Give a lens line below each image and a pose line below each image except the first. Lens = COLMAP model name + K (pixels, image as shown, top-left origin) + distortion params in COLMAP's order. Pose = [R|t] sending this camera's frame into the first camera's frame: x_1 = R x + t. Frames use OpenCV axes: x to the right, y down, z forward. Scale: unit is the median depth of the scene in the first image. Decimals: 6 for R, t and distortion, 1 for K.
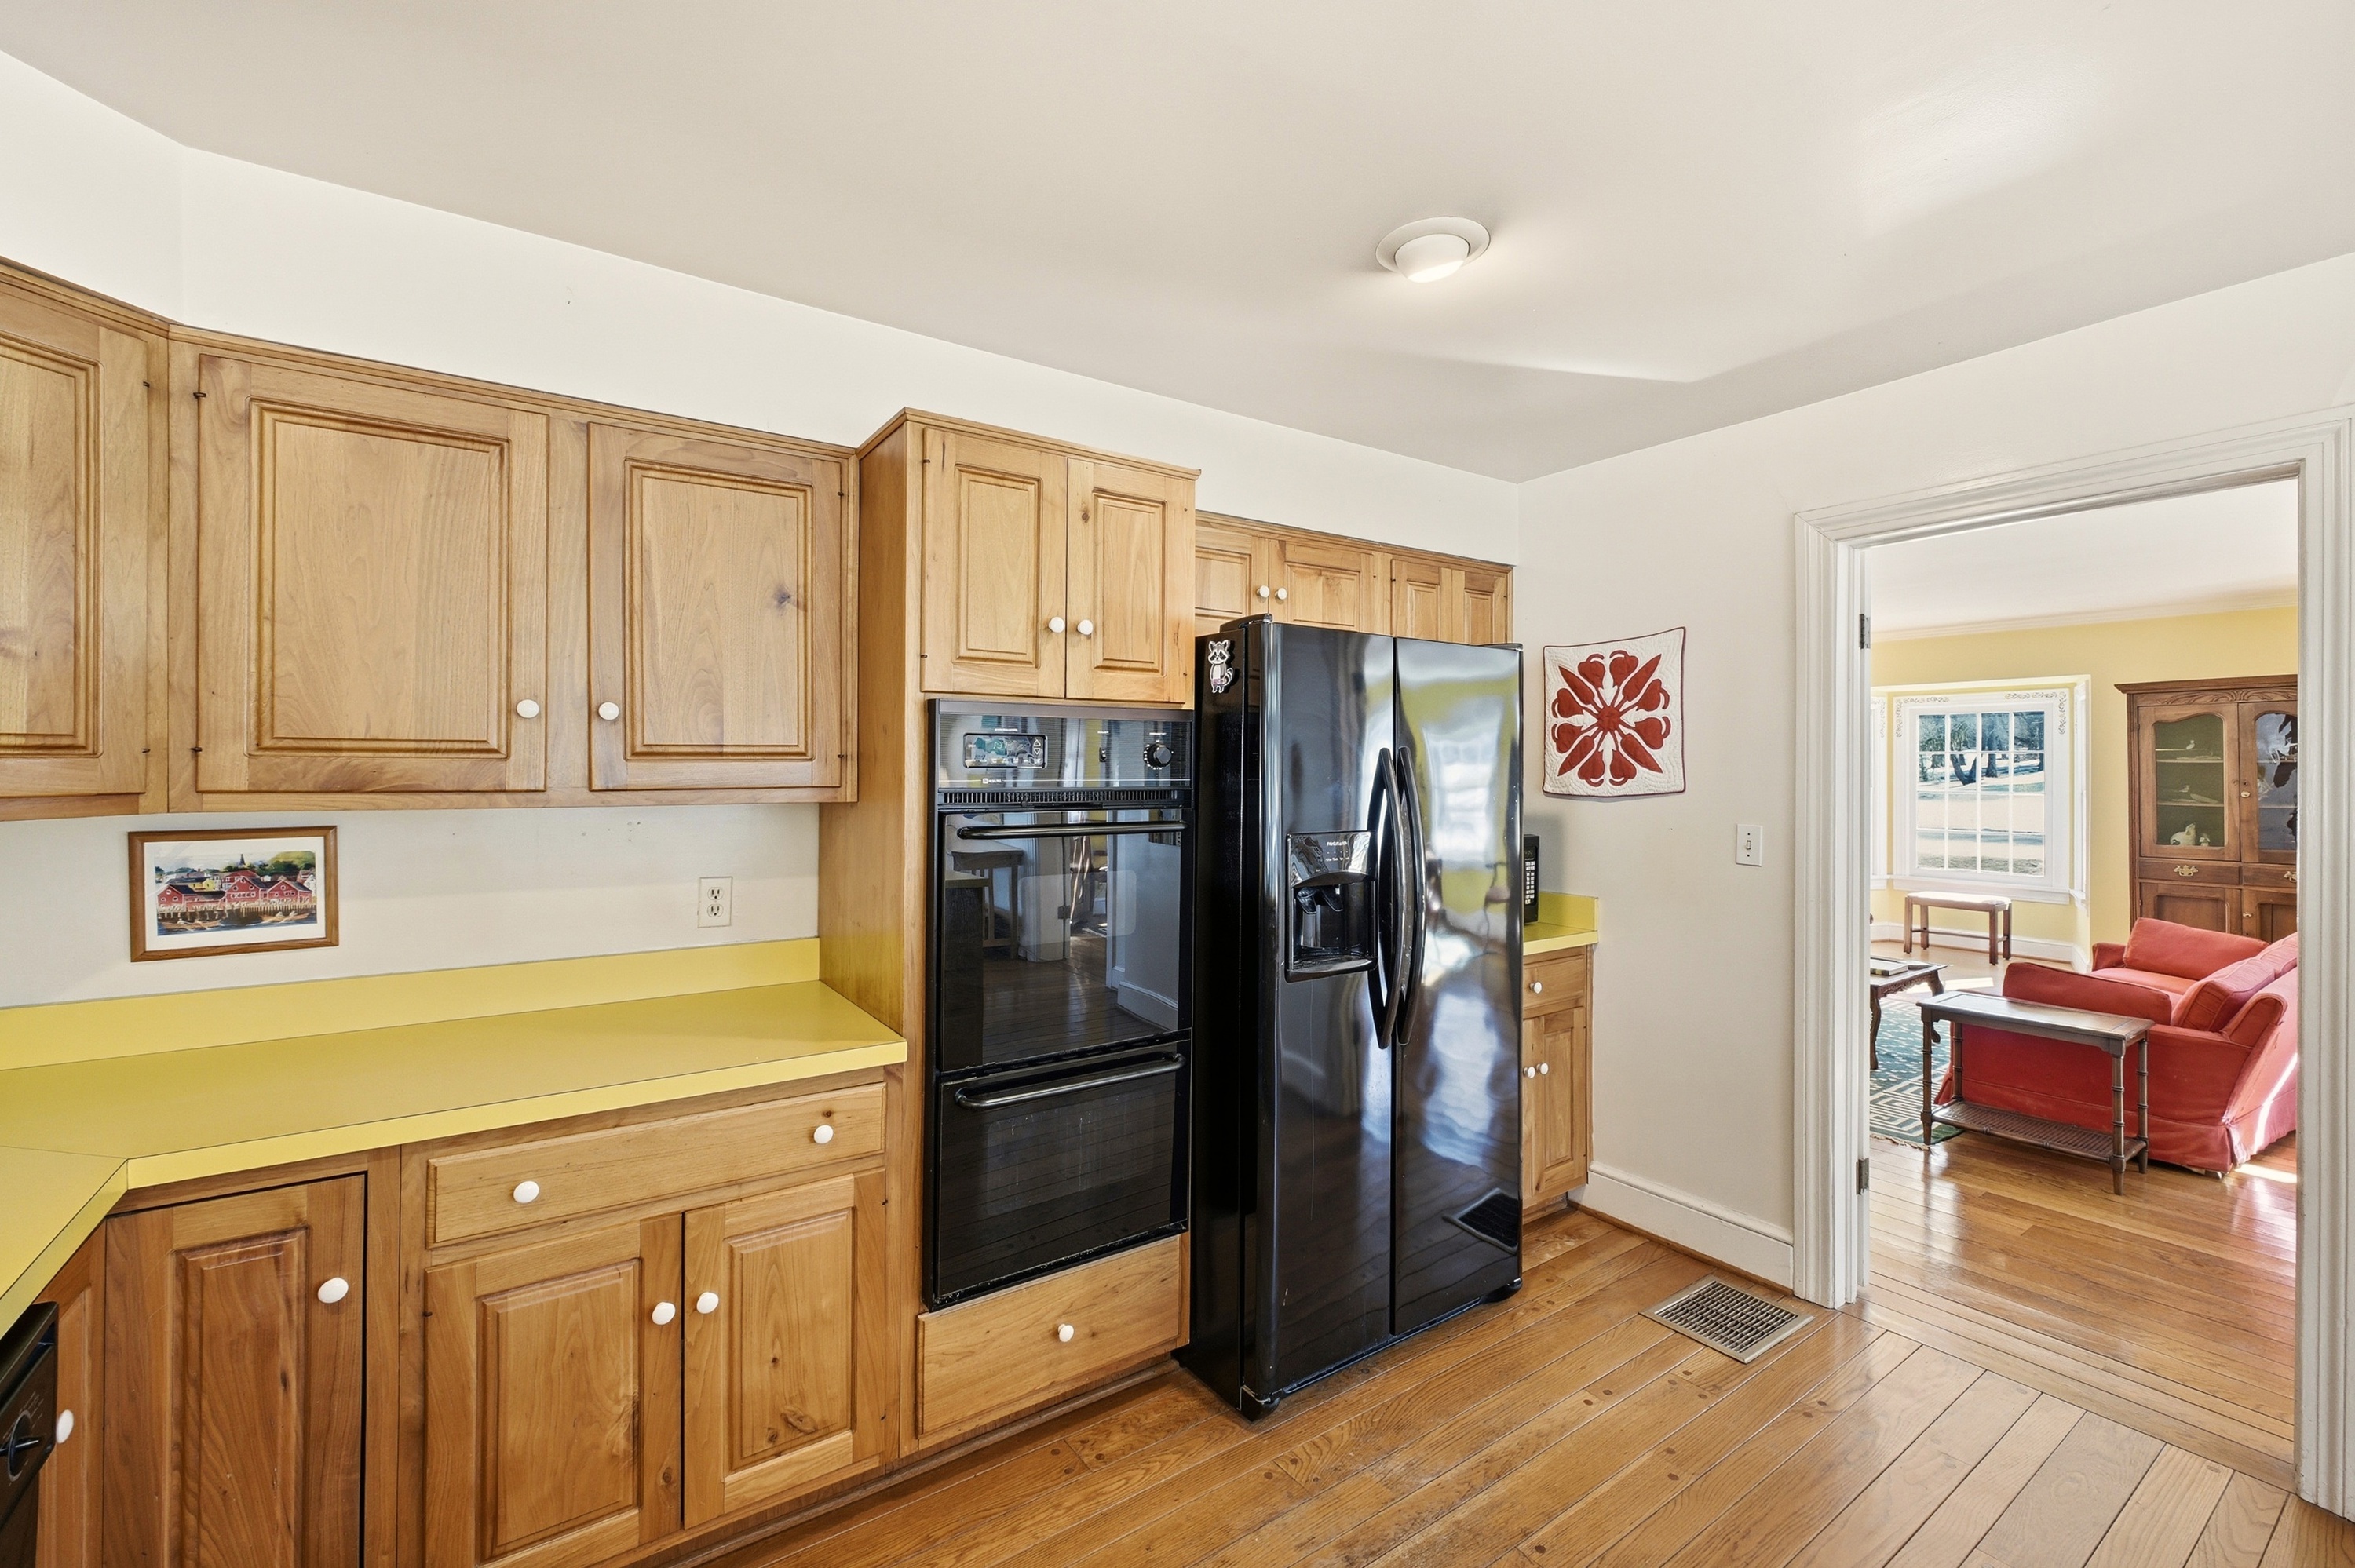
lens RADIAL K [[991.4, 0, 1183.6], [0, 991.4, 759.9], [0, 0, 1]] dist [-0.002529, -0.000187]
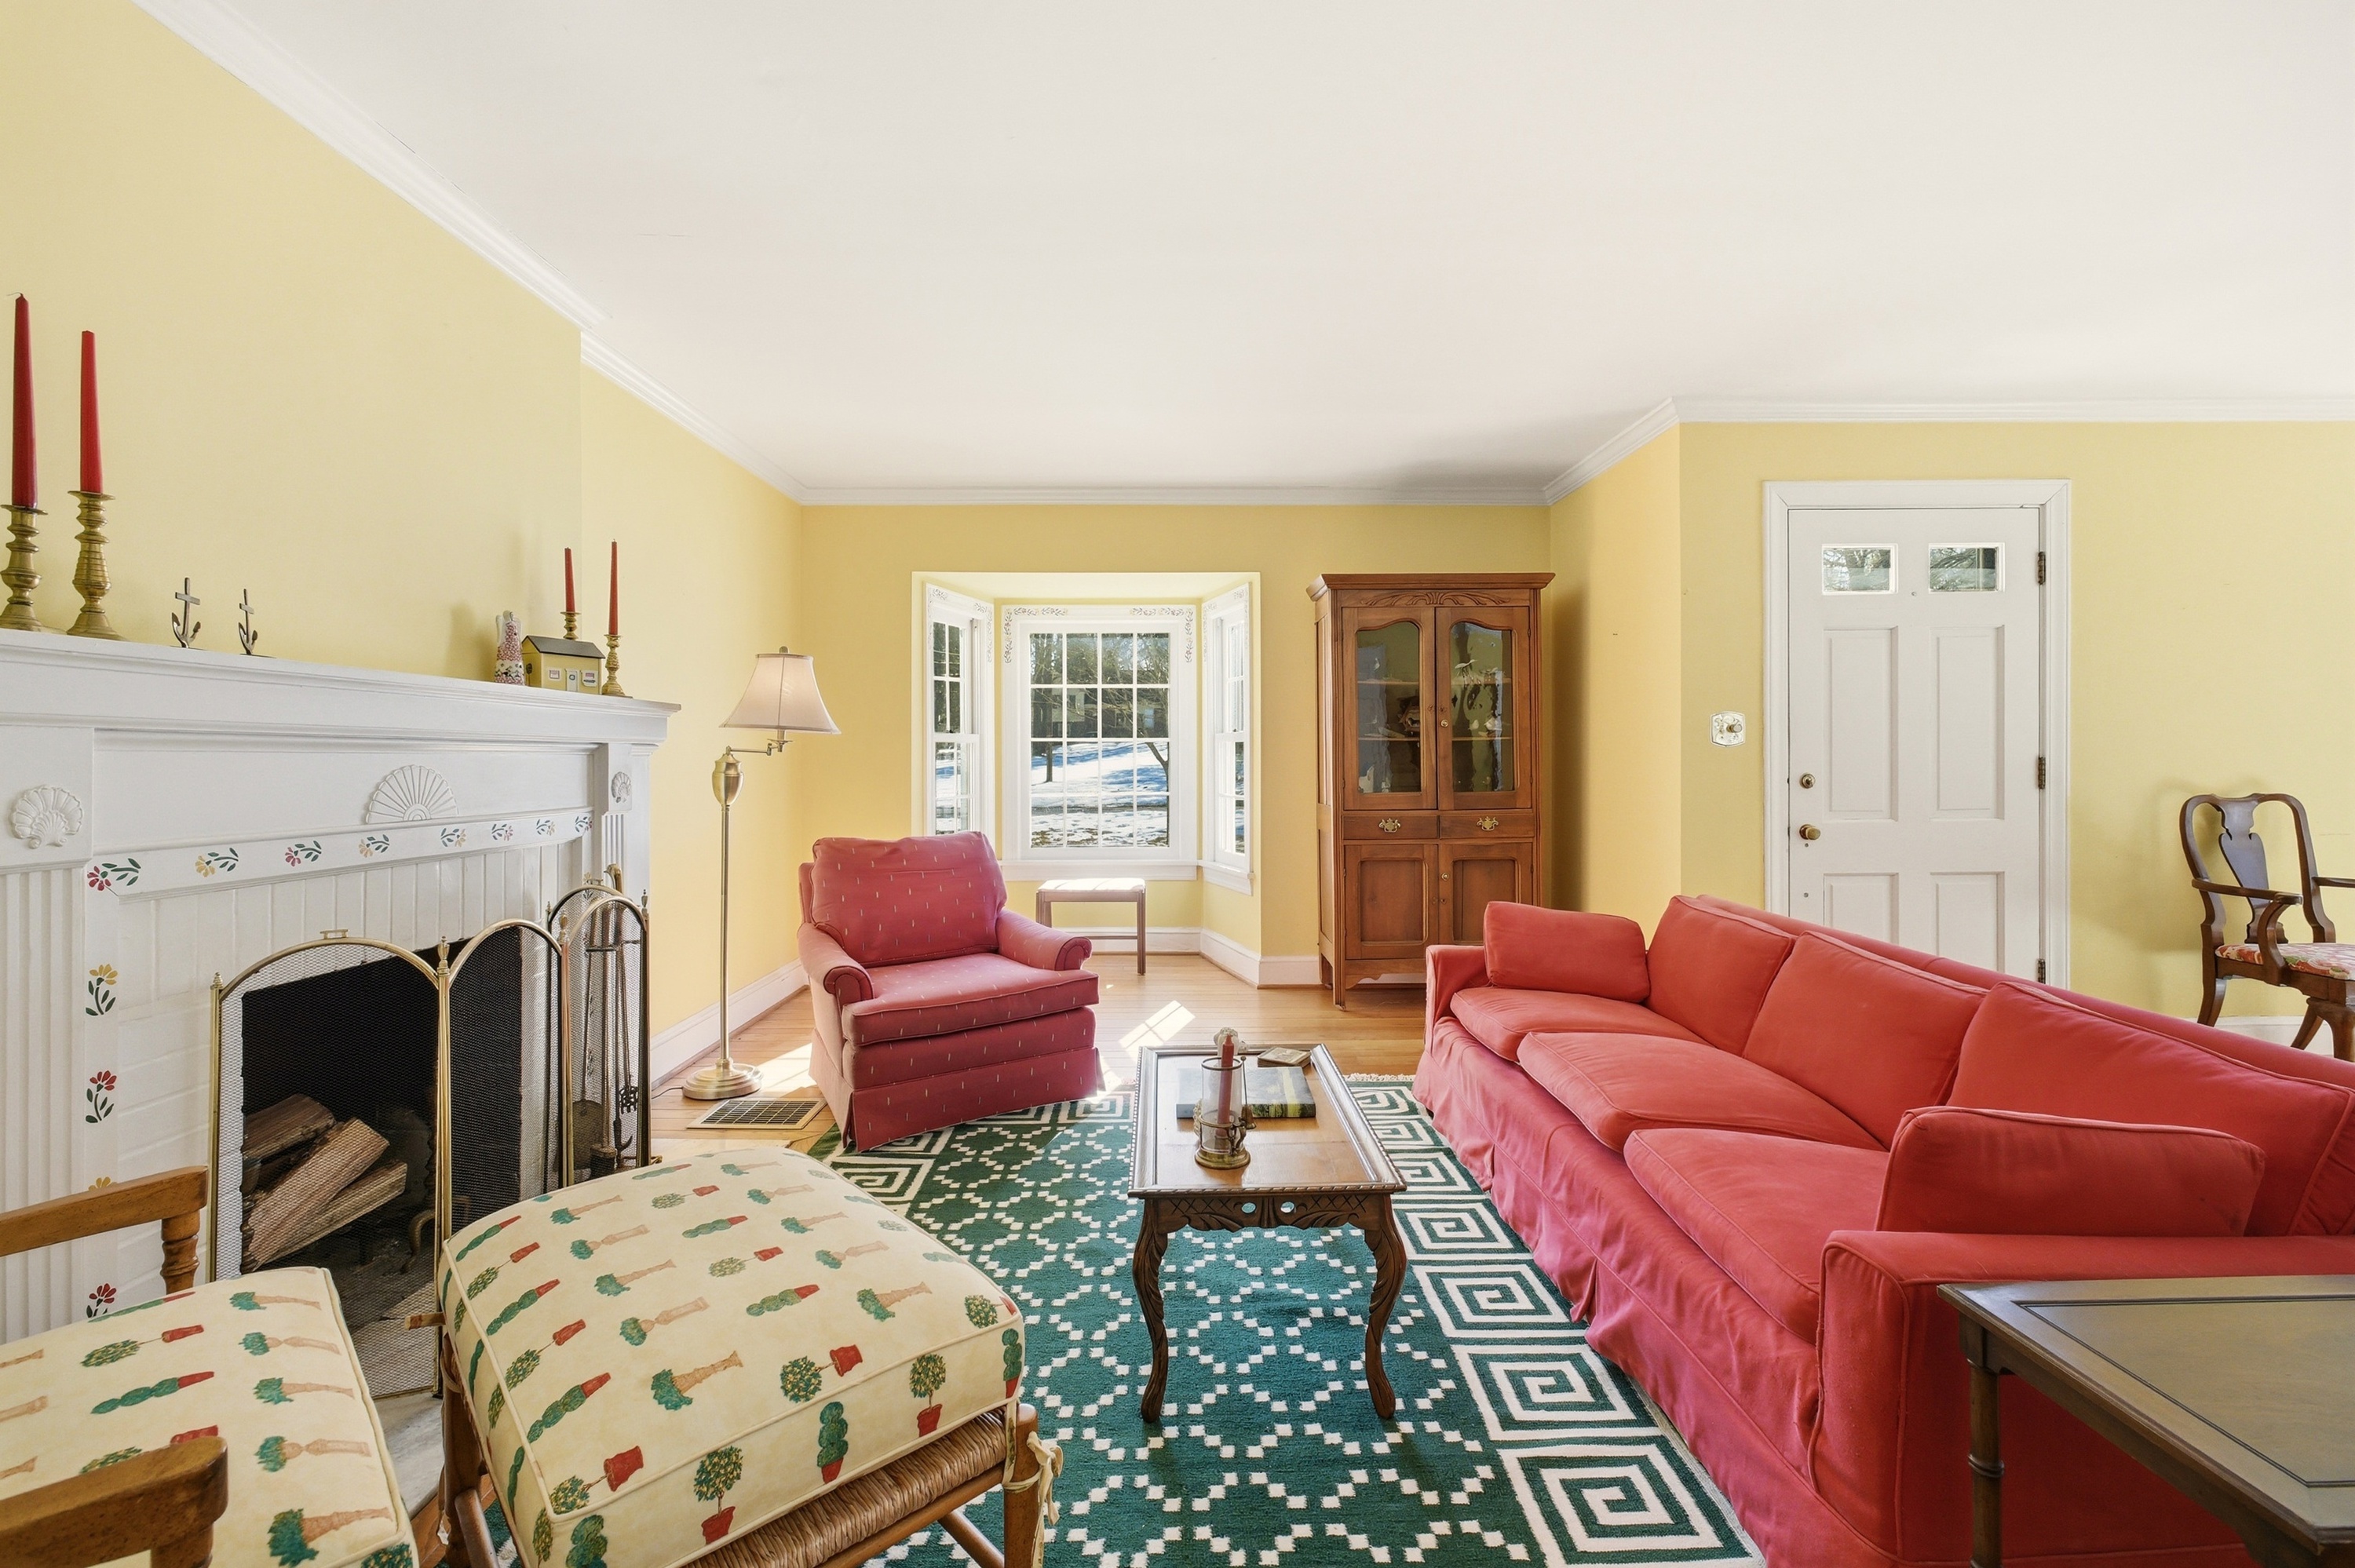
lens RADIAL K [[991.4, 0, 1183.6], [0, 991.4, 759.9], [0, 0, 1]] dist [-0.002529, -0.000187]
pose [[0.552794, -0.006164, 0.833295, 0.282081], [0.002928, 0.999981, 0.005454, 0.055391], [-0.833313, -0.000575, 0.552801, 0.688121]]
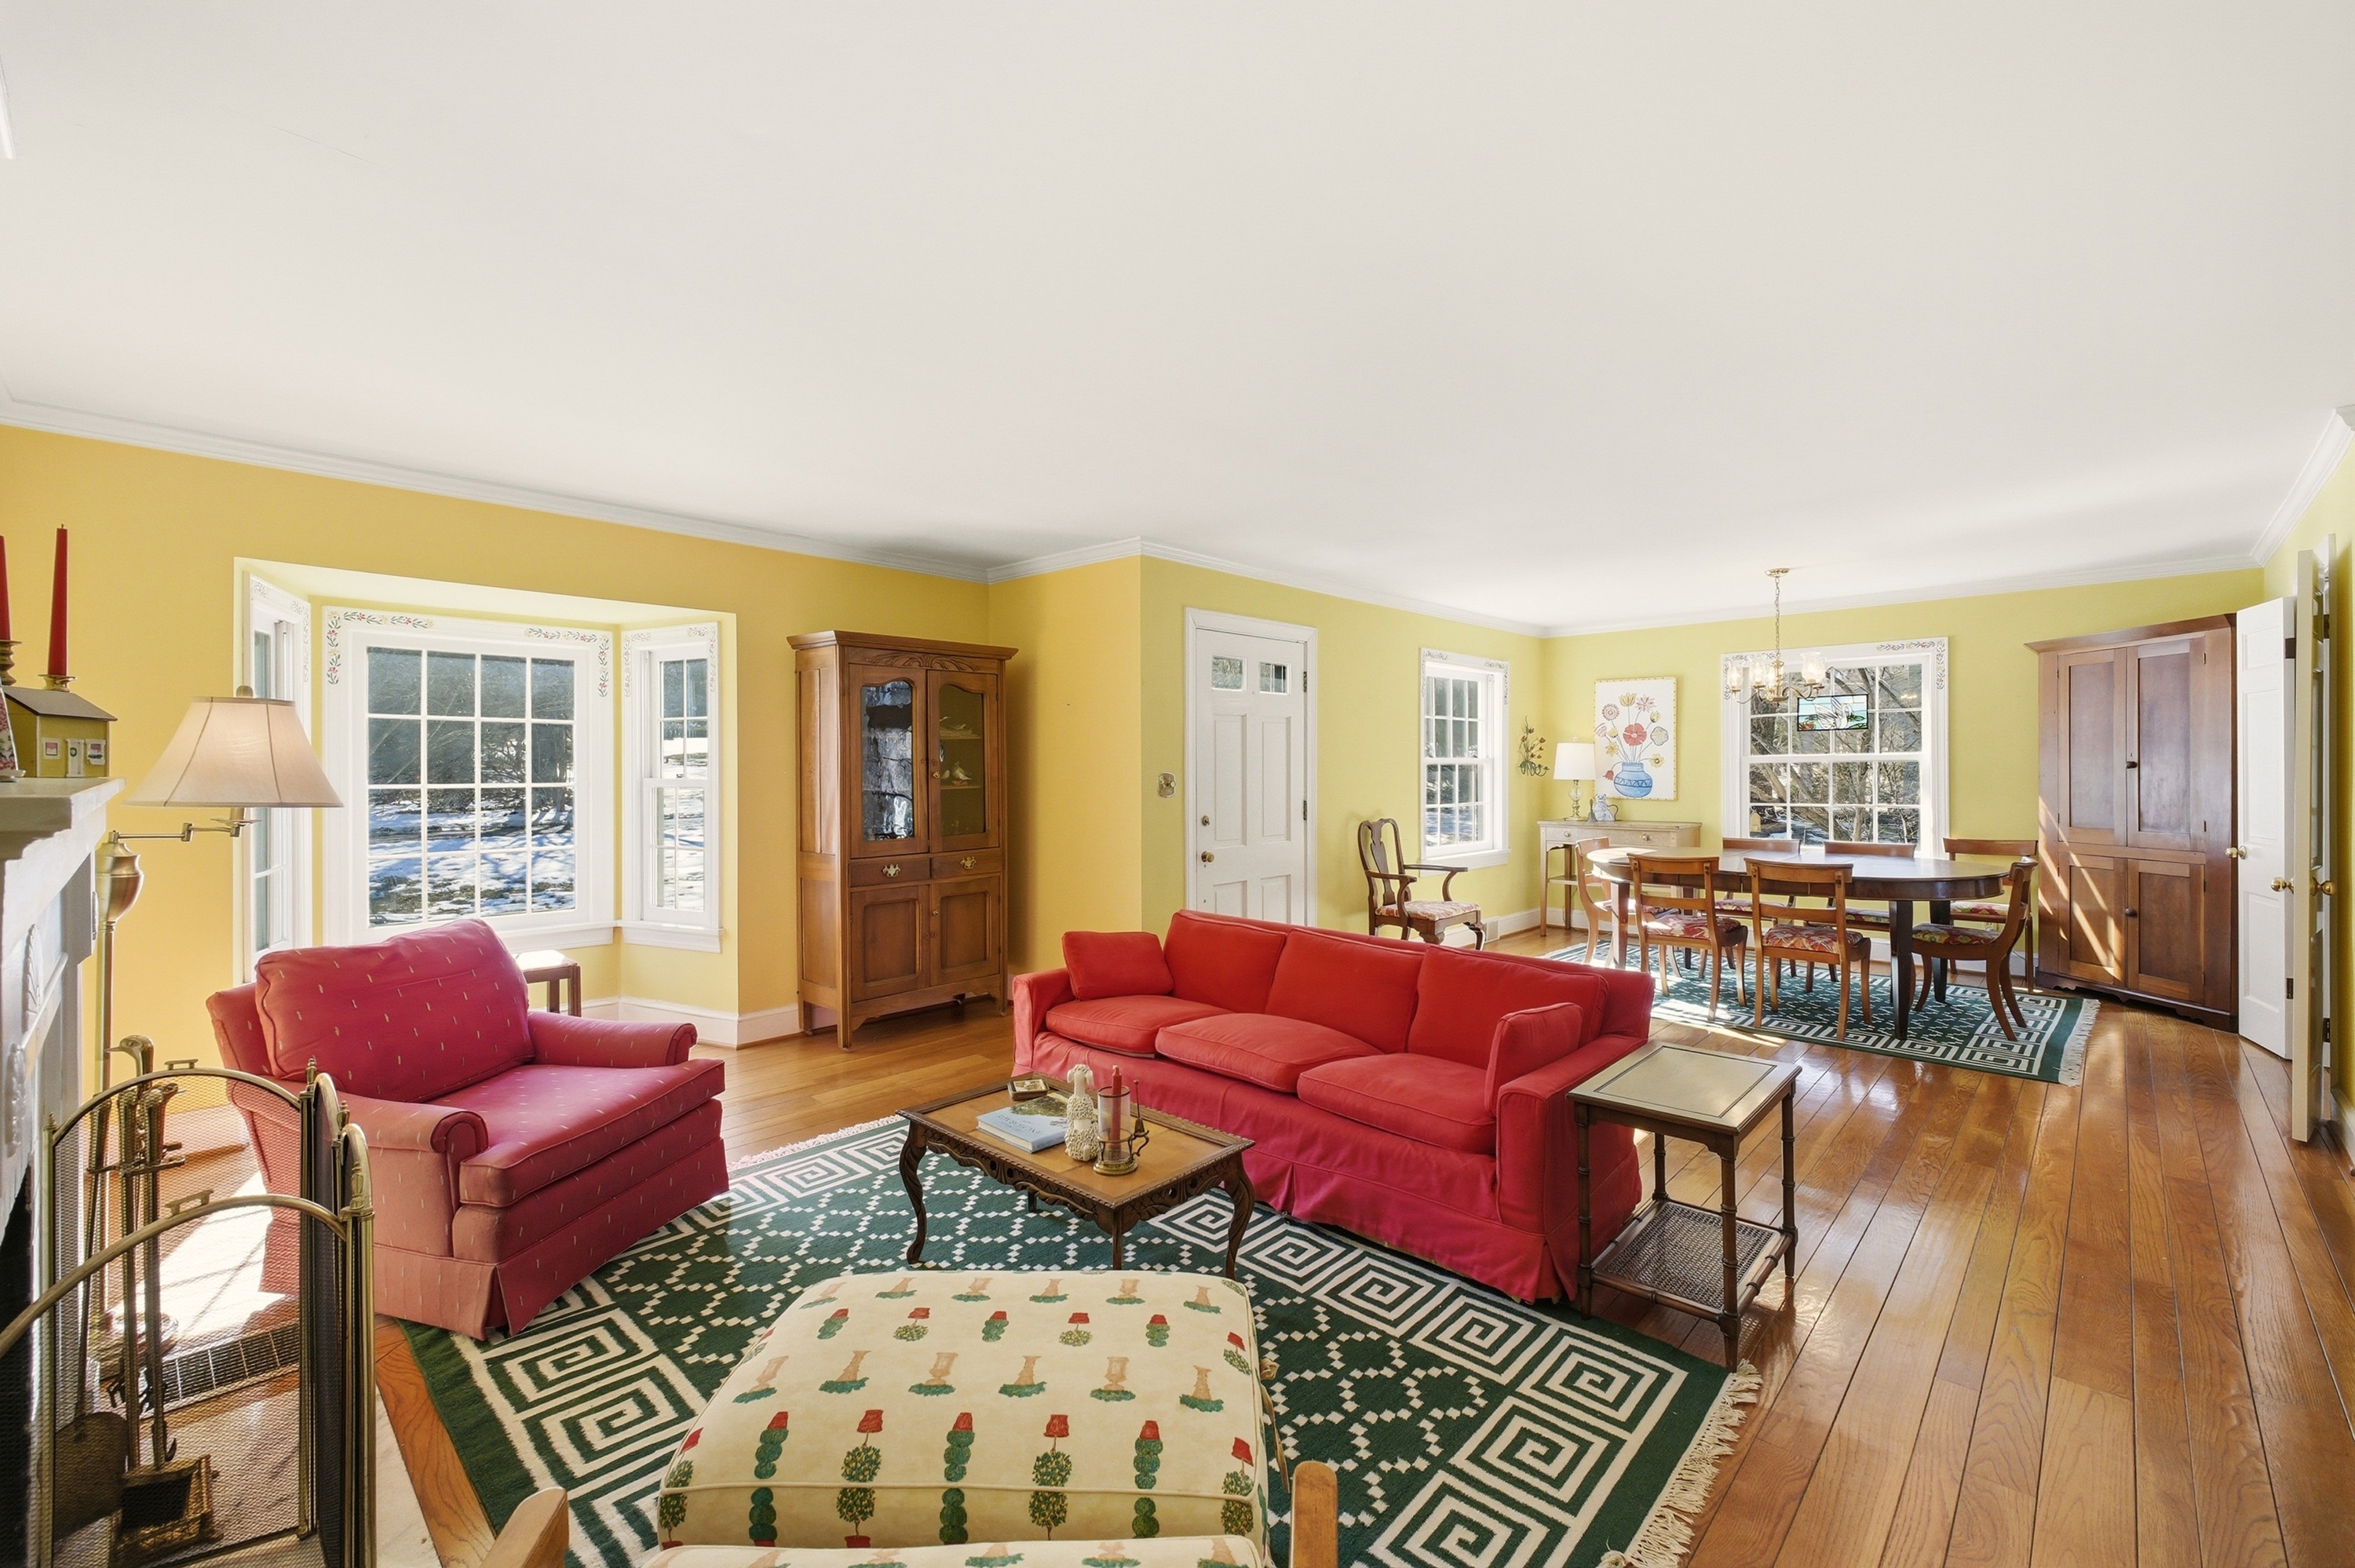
lens RADIAL K [[987.2, 0, 1184.7], [0, 987.2, 770.2], [0, 0, 1]] dist [-0.001035, -0.000181]
pose [[-0.216509, -0.005369, 0.976266, 0.163558], [-0.001249, 0.999986, 0.005223, 0.024363], [-0.976280, -0.000089, -0.216513, 0.910060]]
